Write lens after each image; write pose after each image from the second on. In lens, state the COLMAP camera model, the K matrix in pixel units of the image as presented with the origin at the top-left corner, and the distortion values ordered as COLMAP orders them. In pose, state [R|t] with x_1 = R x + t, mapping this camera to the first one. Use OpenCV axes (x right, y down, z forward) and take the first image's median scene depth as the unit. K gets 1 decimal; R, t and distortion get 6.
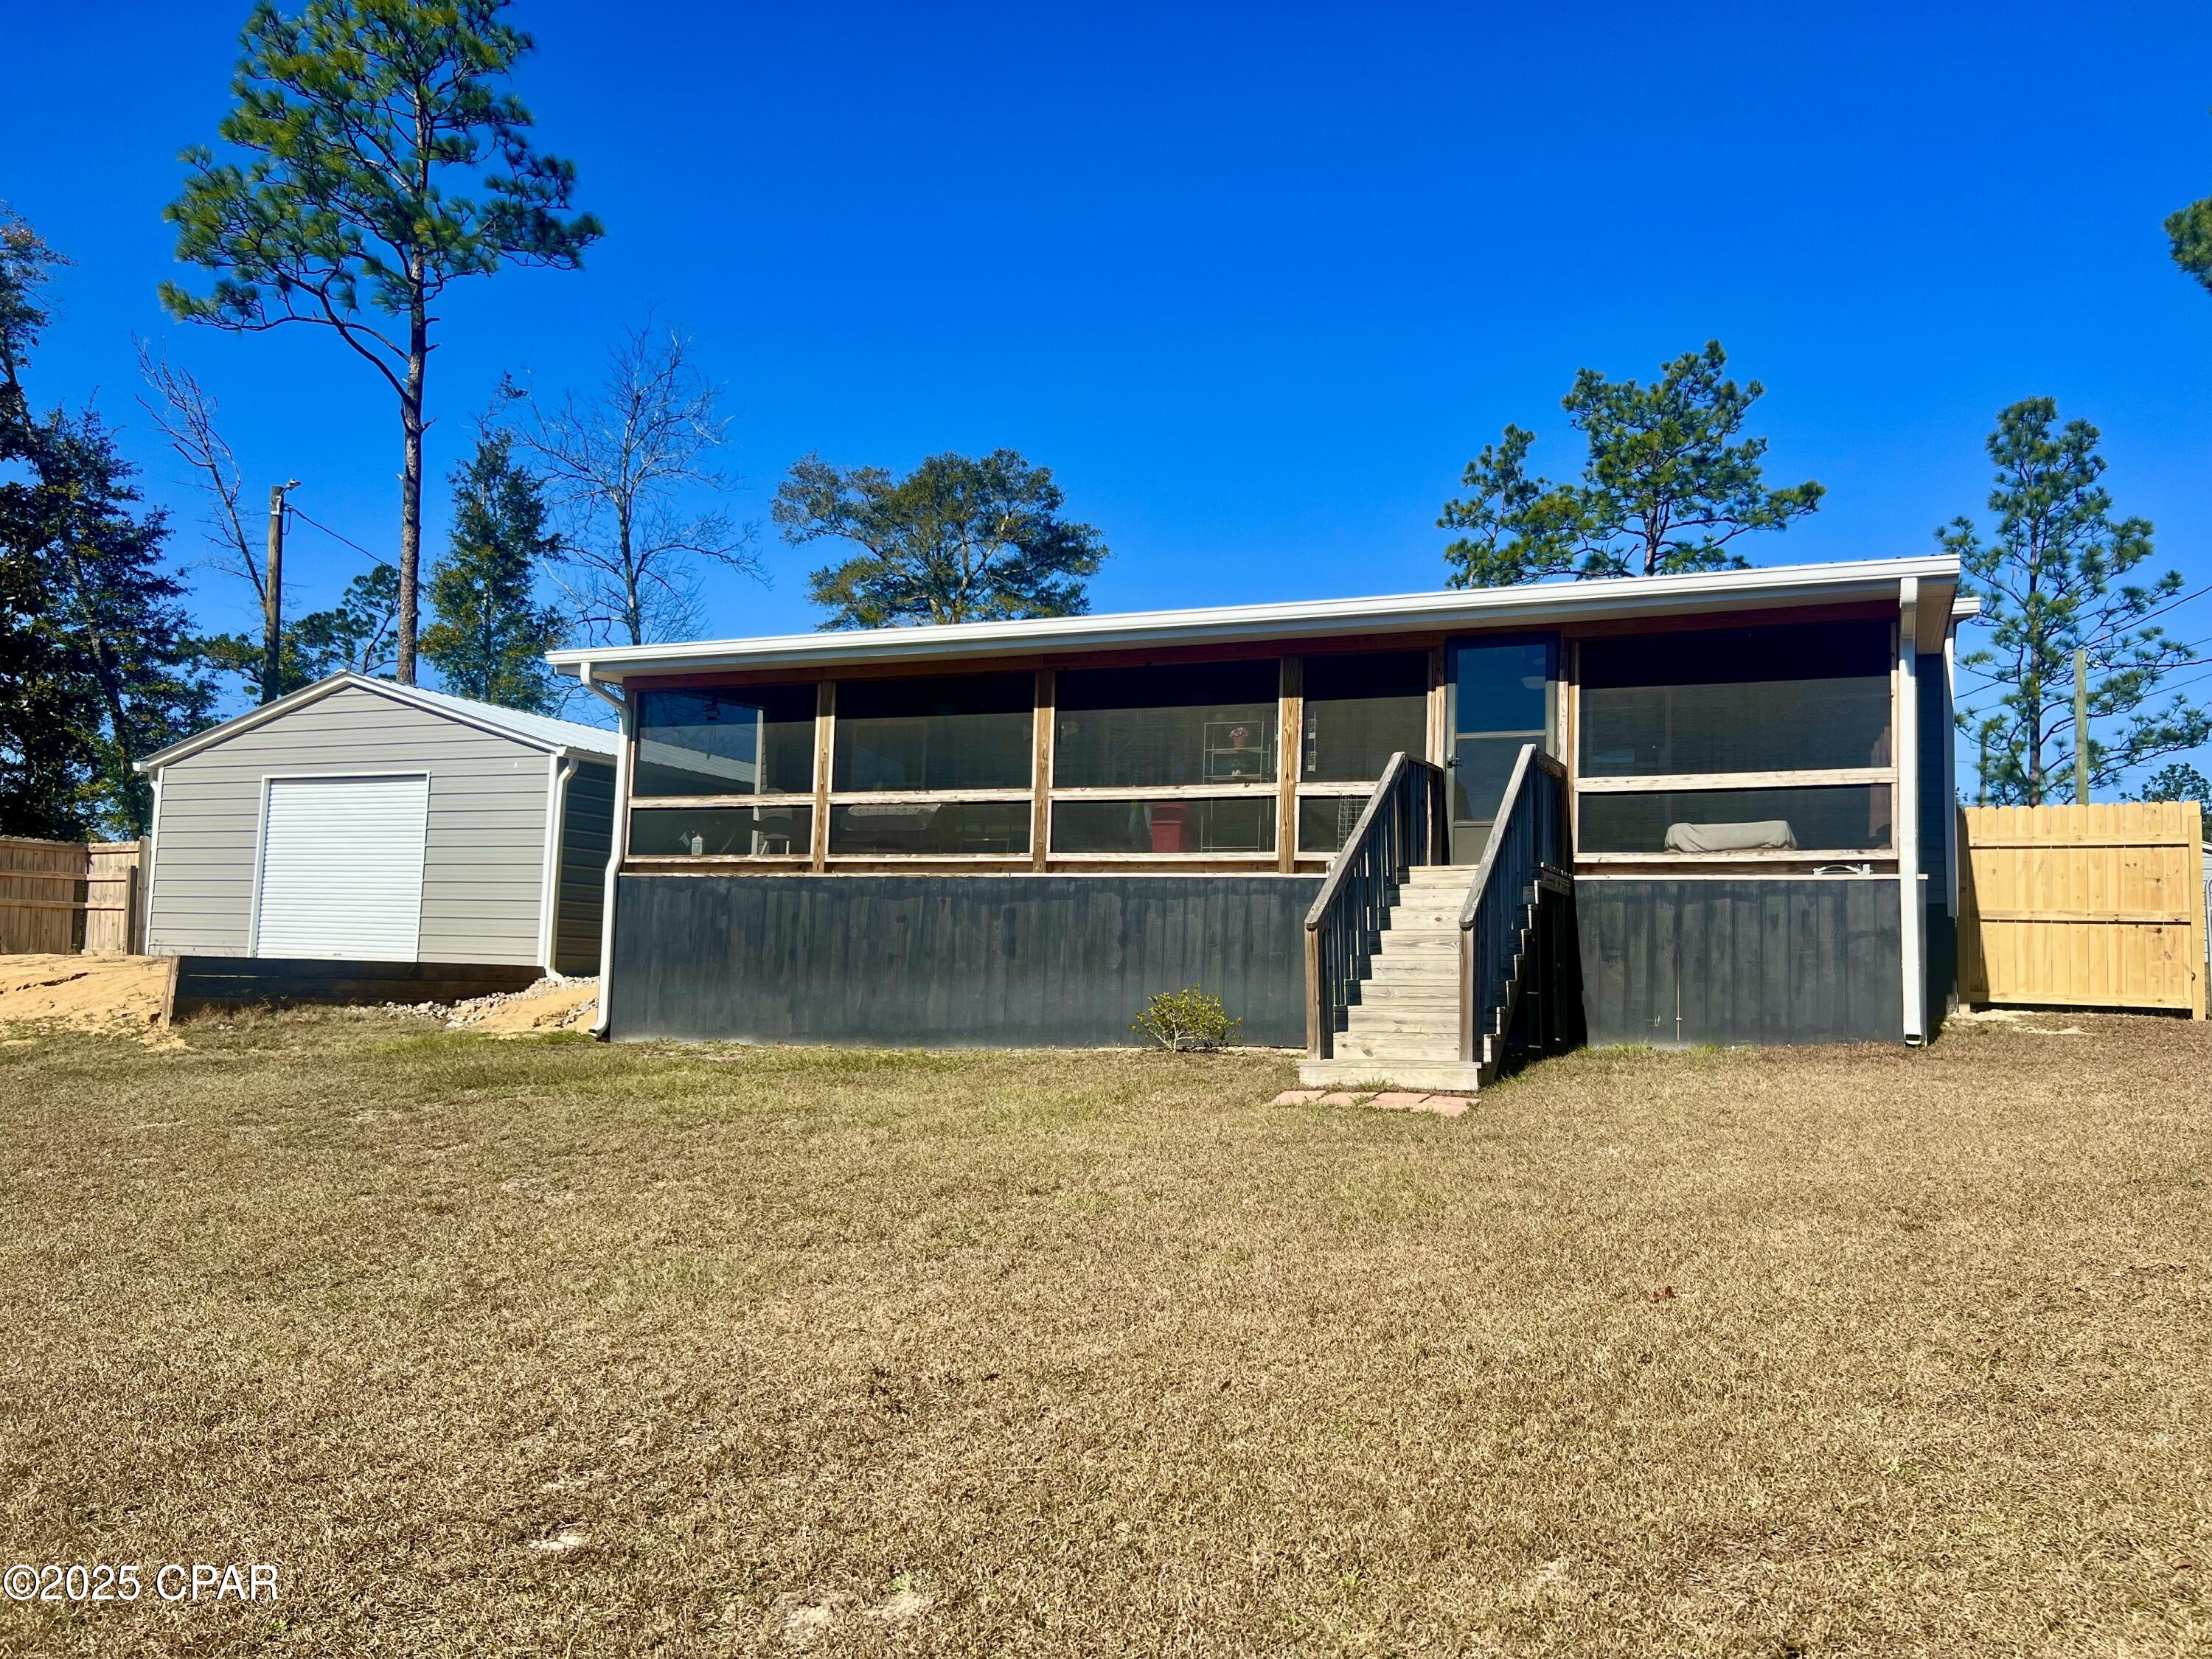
lens RADIAL K [[1702.3, 0, 1106.0], [0, 1702.3, 829.5], [0, 0, 1]] dist [-0.007620, -0.005140]
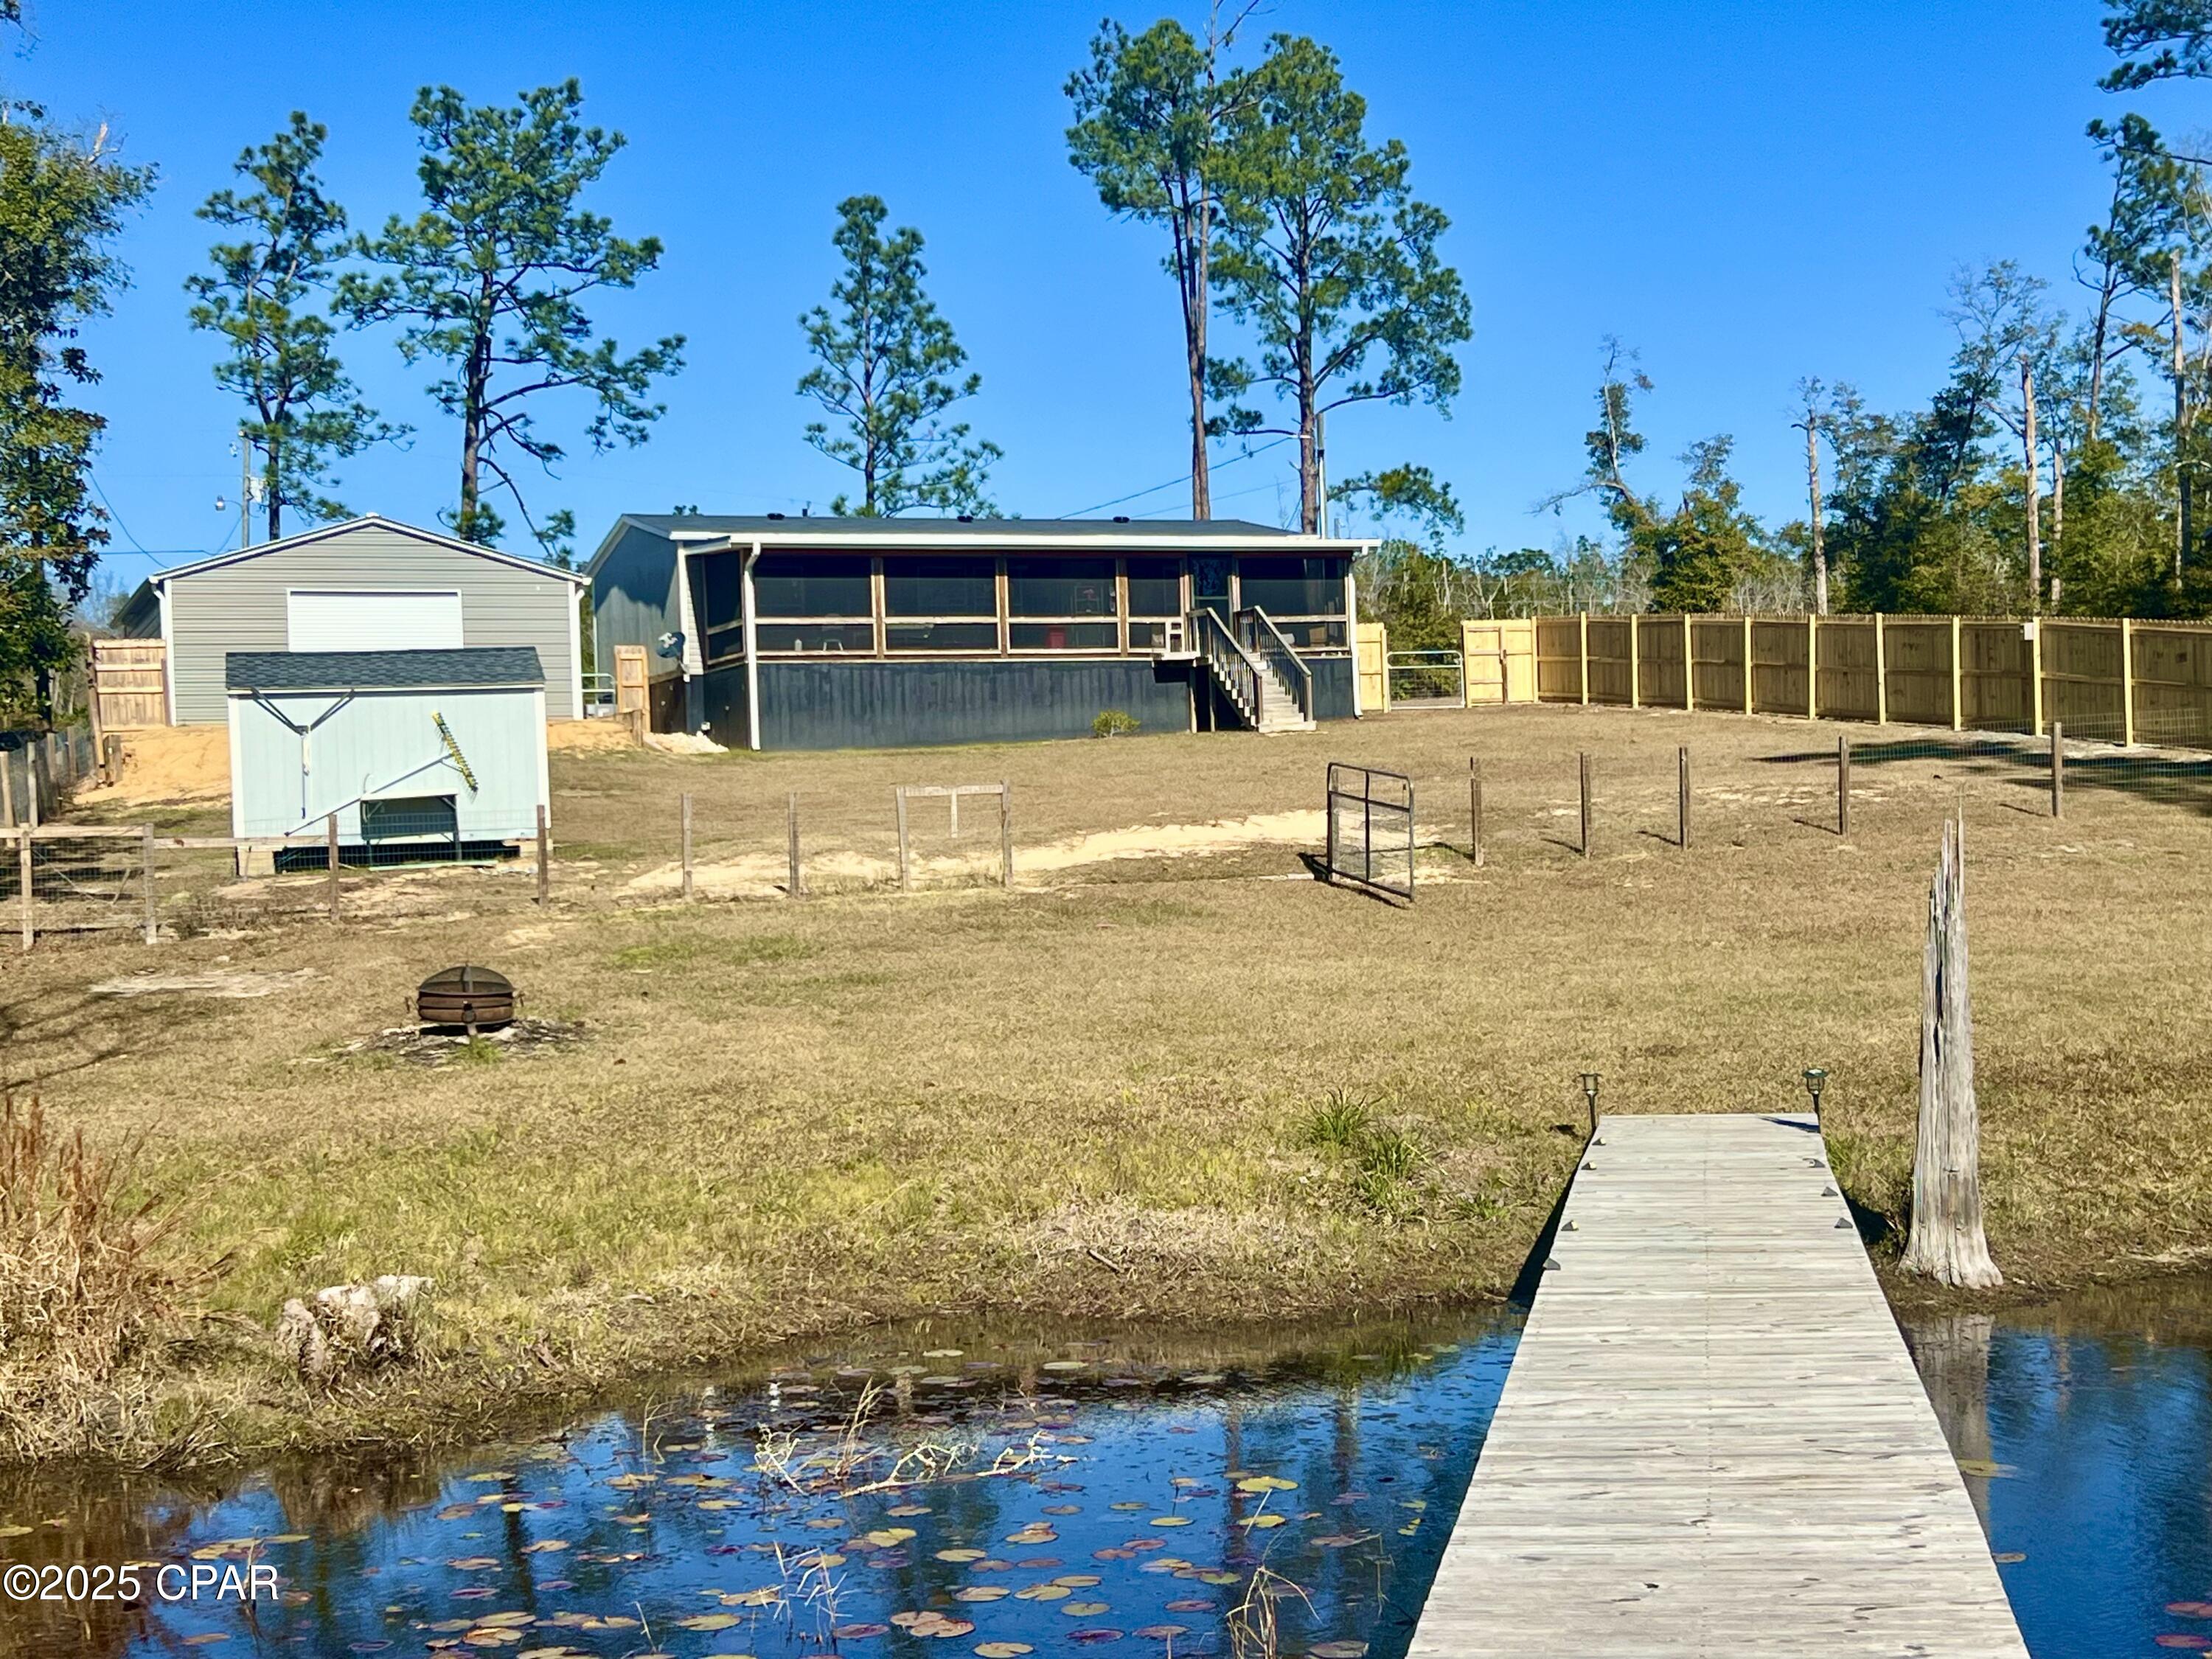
lens RADIAL K [[3155.6, 0, 1106.0], [0, 3155.6, 829.5], [0, 0, 1]] dist [0.154120, -0.001683]
pose [[0.688926, -0.050594, 0.723064, -2.607613], [-0.015273, 0.996326, 0.084267, -0.088024], [-0.724671, -0.069097, 0.685622, -1.627045]]
